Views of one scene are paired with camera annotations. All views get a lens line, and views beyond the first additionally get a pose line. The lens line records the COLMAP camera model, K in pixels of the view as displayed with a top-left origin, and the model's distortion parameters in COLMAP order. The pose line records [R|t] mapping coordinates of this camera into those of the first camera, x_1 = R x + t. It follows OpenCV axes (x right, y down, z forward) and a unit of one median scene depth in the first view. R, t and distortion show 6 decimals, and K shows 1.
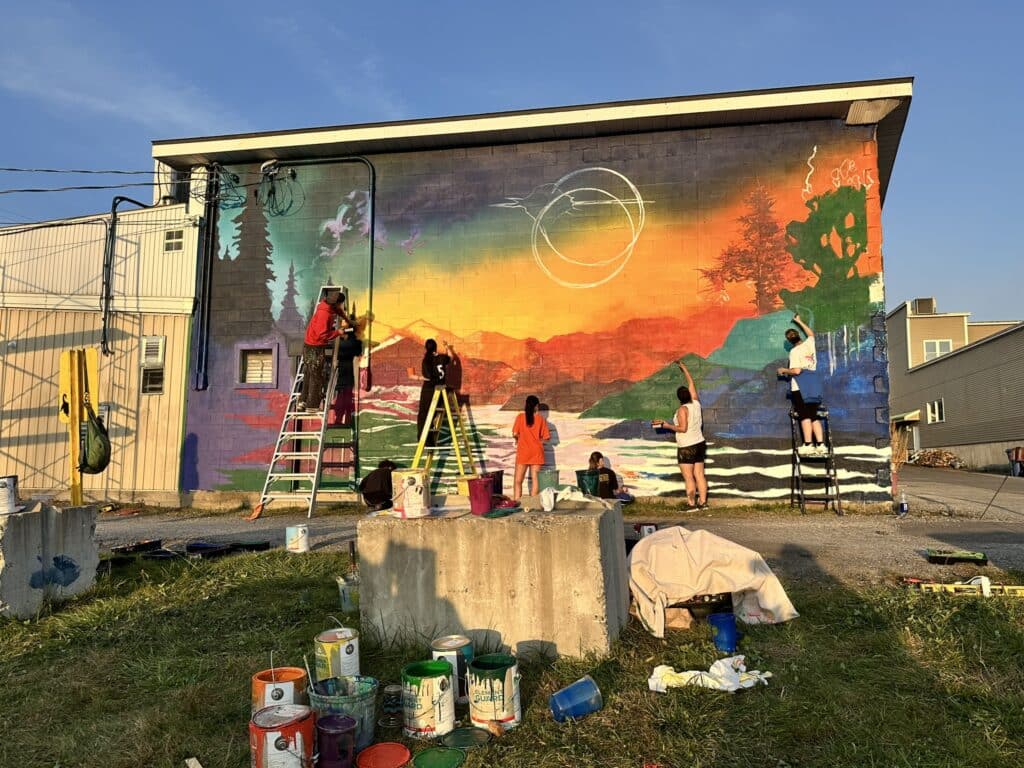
lens RADIAL K [[770.1, 0, 505.8], [0, 770.1, 369.4], [0, 0, 1]] dist [0.102189, -0.144042]
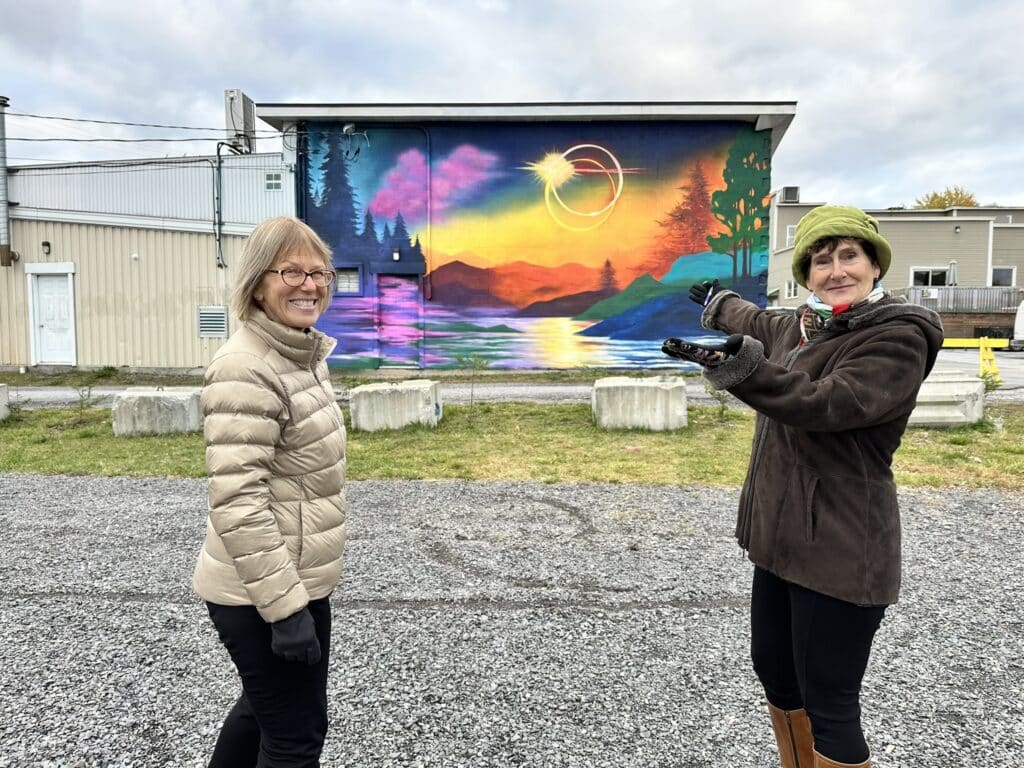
lens RADIAL K [[770.1, 0, 515.7], [0, 770.1, 385.2], [0, 0, 1]] dist [0.102189, -0.144042]
pose [[0.986197, -0.015834, 0.164815, -0.272409], [-0.016369, 0.981216, 0.192217, -0.098211], [-0.164762, -0.192262, 0.967413, -0.474705]]
